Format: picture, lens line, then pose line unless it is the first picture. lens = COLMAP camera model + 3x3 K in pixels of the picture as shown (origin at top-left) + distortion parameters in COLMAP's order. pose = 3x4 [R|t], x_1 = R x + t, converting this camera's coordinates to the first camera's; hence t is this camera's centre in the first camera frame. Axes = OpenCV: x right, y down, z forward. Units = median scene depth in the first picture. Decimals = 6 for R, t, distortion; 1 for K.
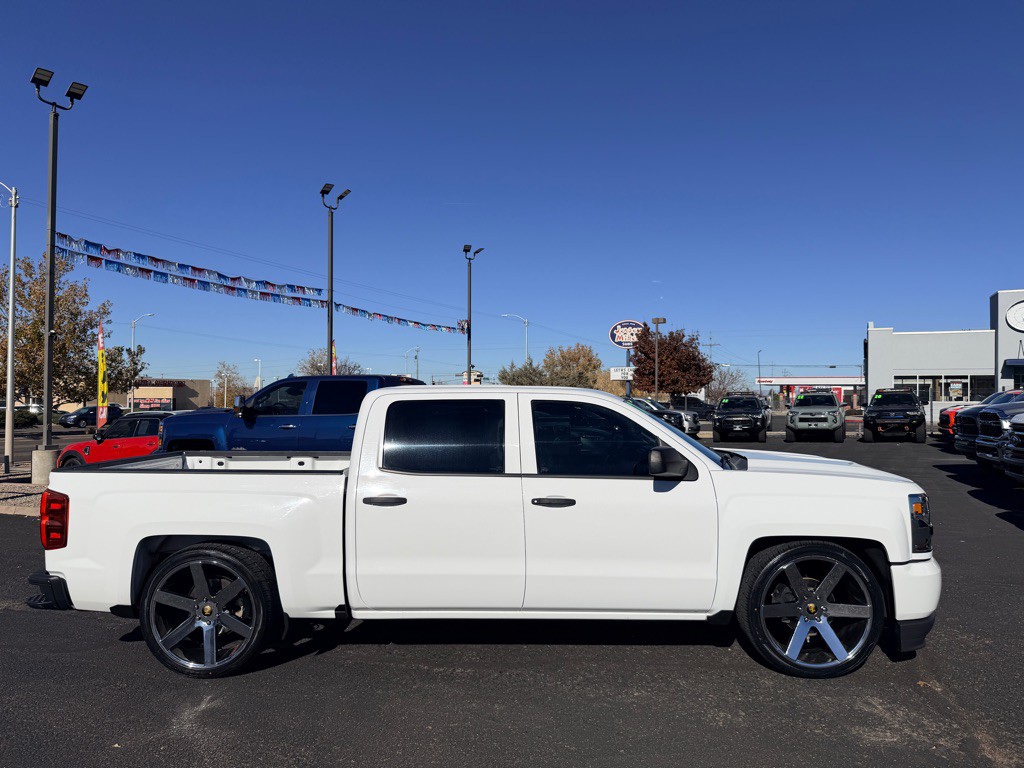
lens RADIAL K [[694.6, 0, 514.6], [0, 694.6, 398.2], [0, 0, 1]] dist [0.052252, -0.067718]
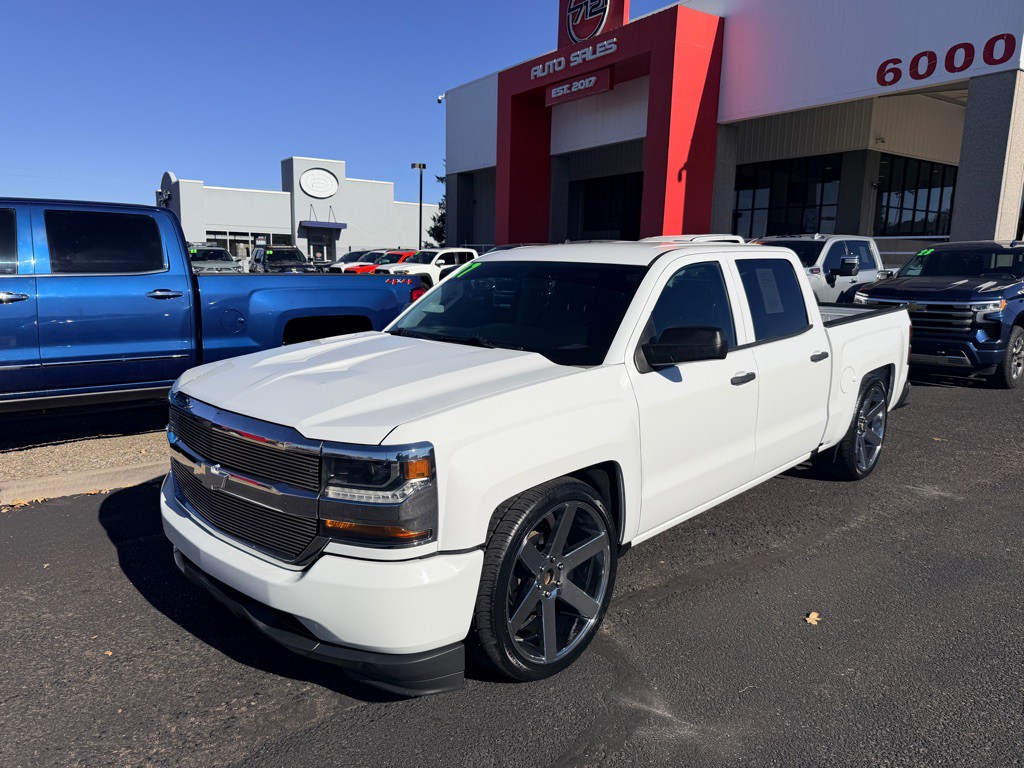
lens RADIAL K [[720.4, 0, 508.9], [0, 720.4, 384.7], [0, 0, 1]] dist [0.010517, -0.022775]
pose [[0.541162, -0.130220, 0.830775, -0.197939], [-0.021548, 0.985466, 0.168503, 0.003249], [-0.840642, -0.109089, 0.530490, 0.143119]]
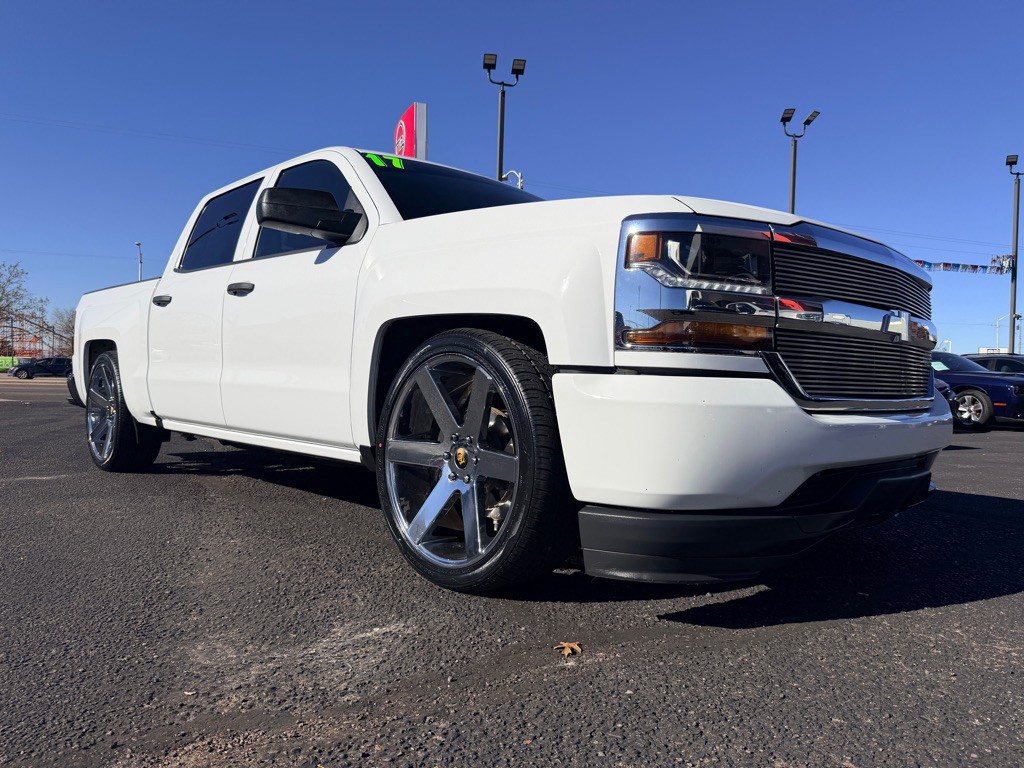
lens RADIAL K [[714.0, 0, 531.3], [0, 714.0, 381.4], [0, 0, 1]] dist [0.025054, -0.032611]
pose [[0.729894, 0.024681, -0.683115, 0.126148], [-0.020567, 0.999688, 0.014143, 0.035907], [0.683251, 0.003726, 0.730174, 0.099518]]
